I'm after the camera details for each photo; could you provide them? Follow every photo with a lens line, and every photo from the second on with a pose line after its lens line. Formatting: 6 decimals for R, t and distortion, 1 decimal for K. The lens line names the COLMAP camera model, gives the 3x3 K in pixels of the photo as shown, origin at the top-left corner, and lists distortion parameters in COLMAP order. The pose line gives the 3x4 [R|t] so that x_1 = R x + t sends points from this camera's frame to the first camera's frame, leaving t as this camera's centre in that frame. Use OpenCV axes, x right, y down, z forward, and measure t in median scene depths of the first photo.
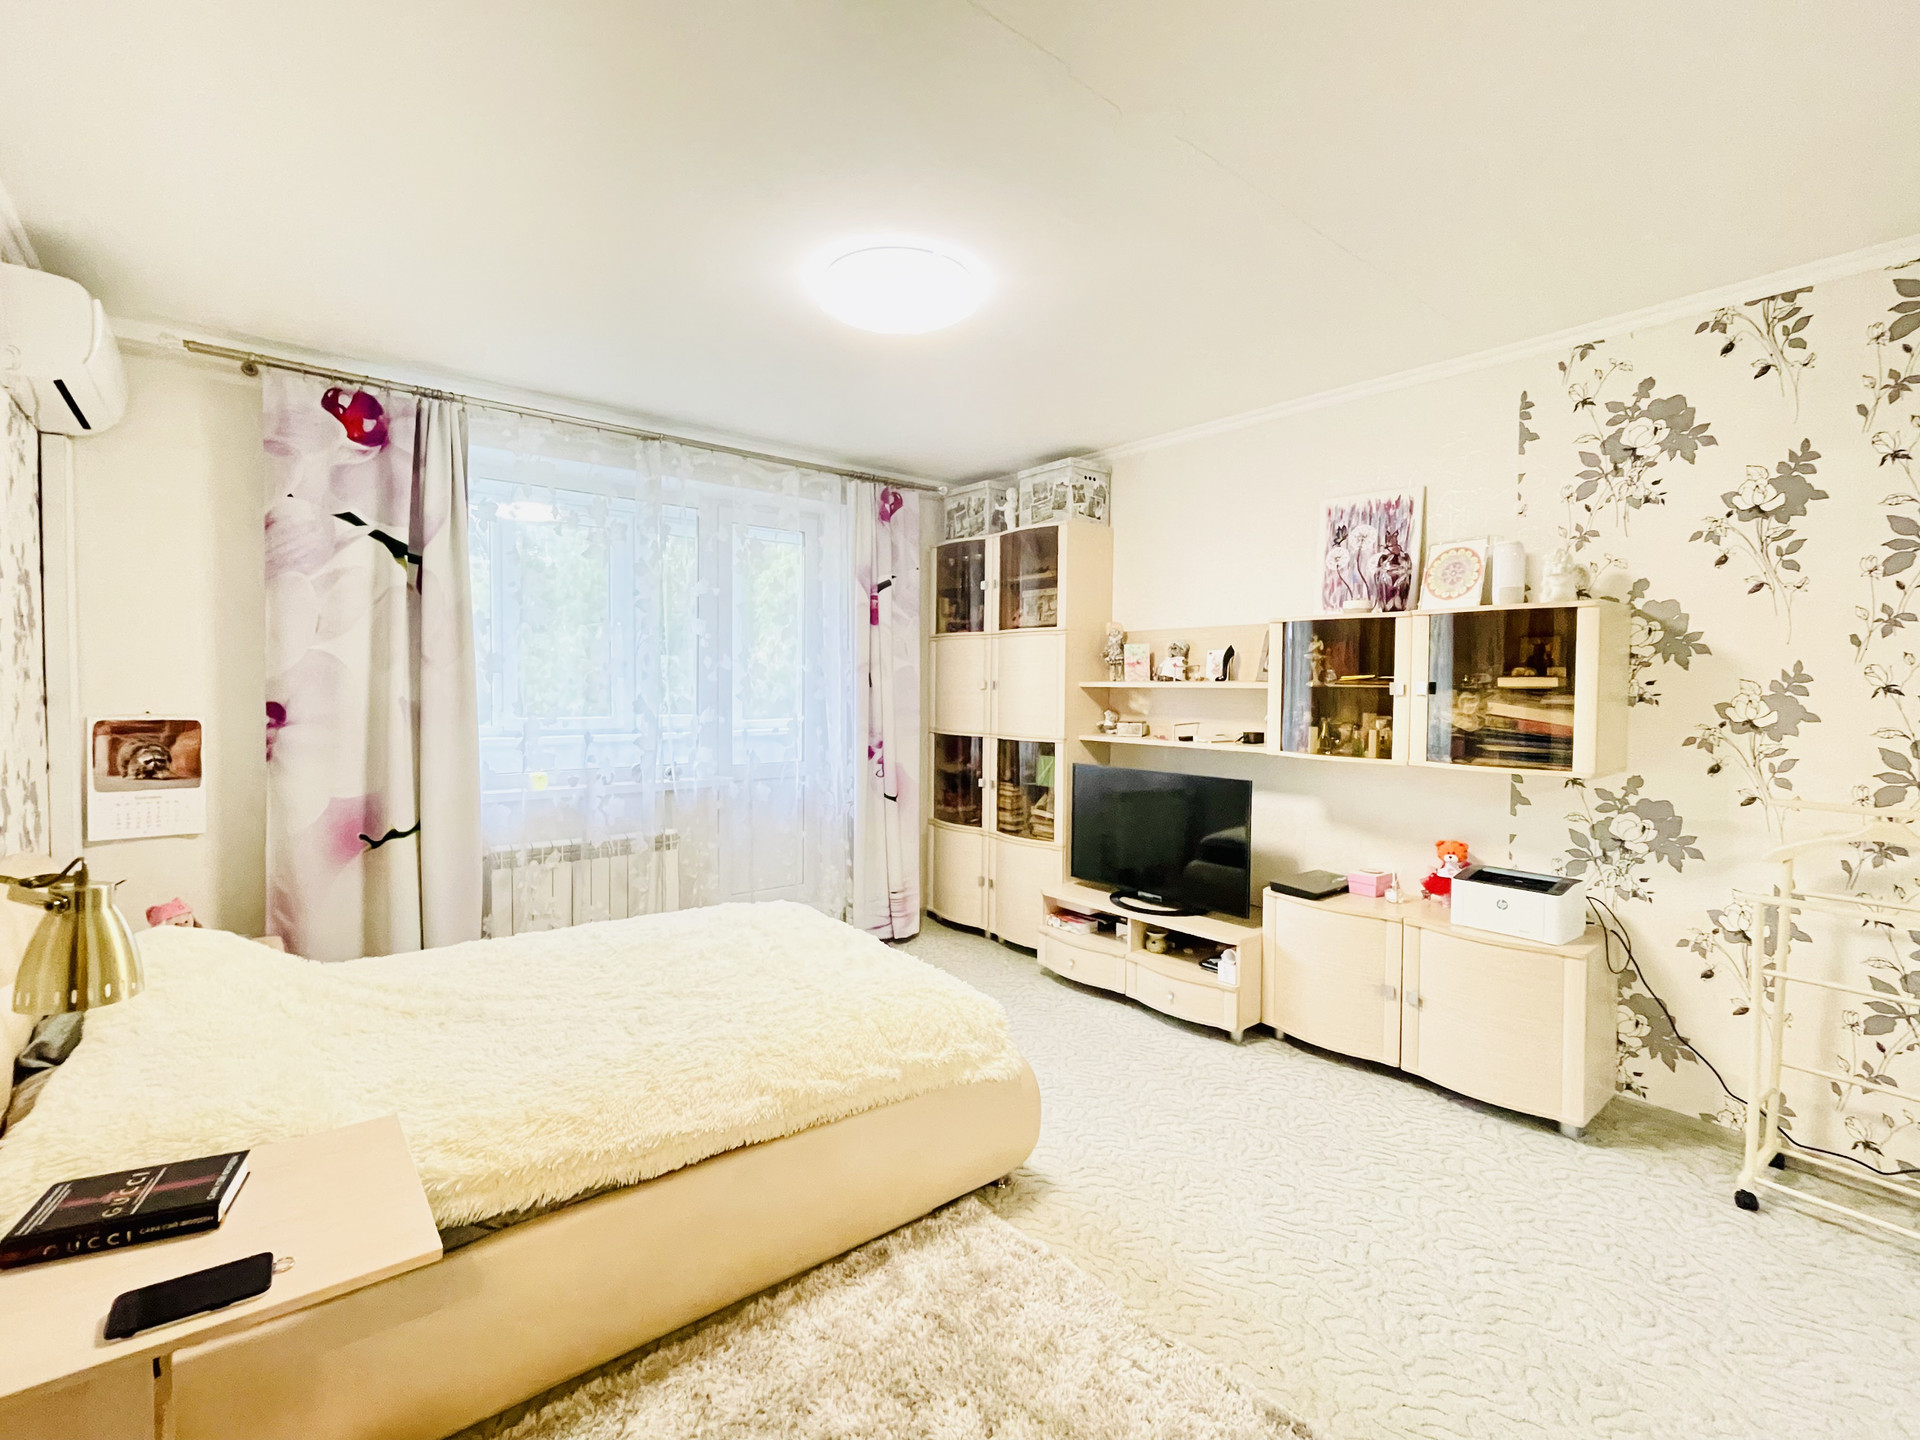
lens RADIAL K [[875.3, 0, 959.8], [0, 875.3, 711.8], [0, 0, 1]] dist [-0.004698, 0.000045]
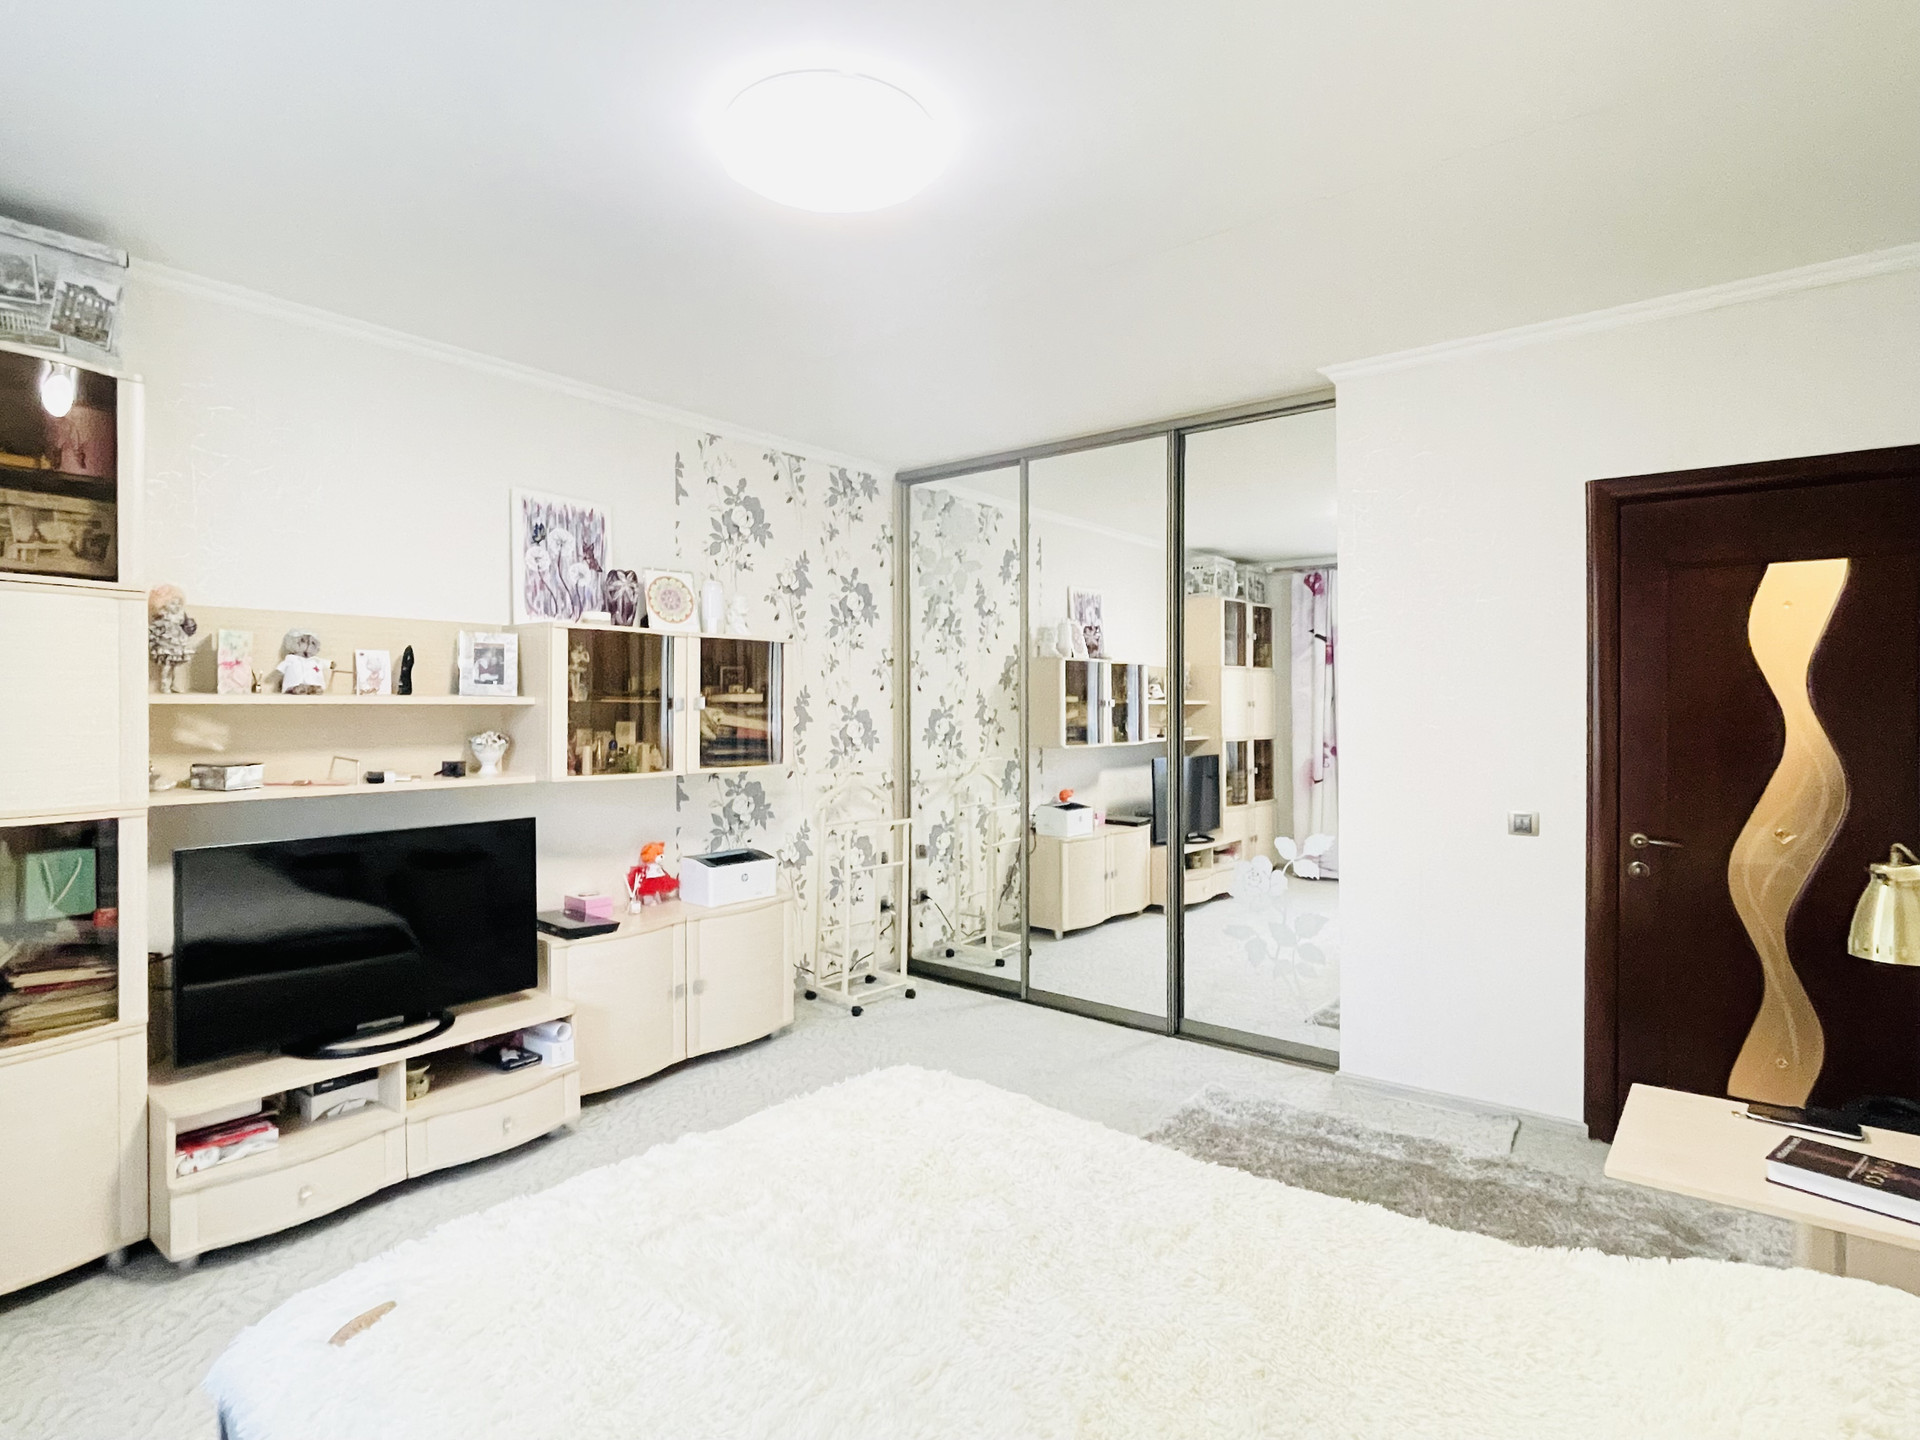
lens RADIAL K [[960.4, 0, 960.4], [0, 960.4, 714.4], [0, 0, 1]] dist [0.004672, 0.000408]
pose [[-0.195519, -0.014443, 0.980594, -0.642173], [0.031421, 0.999286, 0.020983, -0.023917], [-0.980197, 0.034914, -0.194925, 0.799617]]
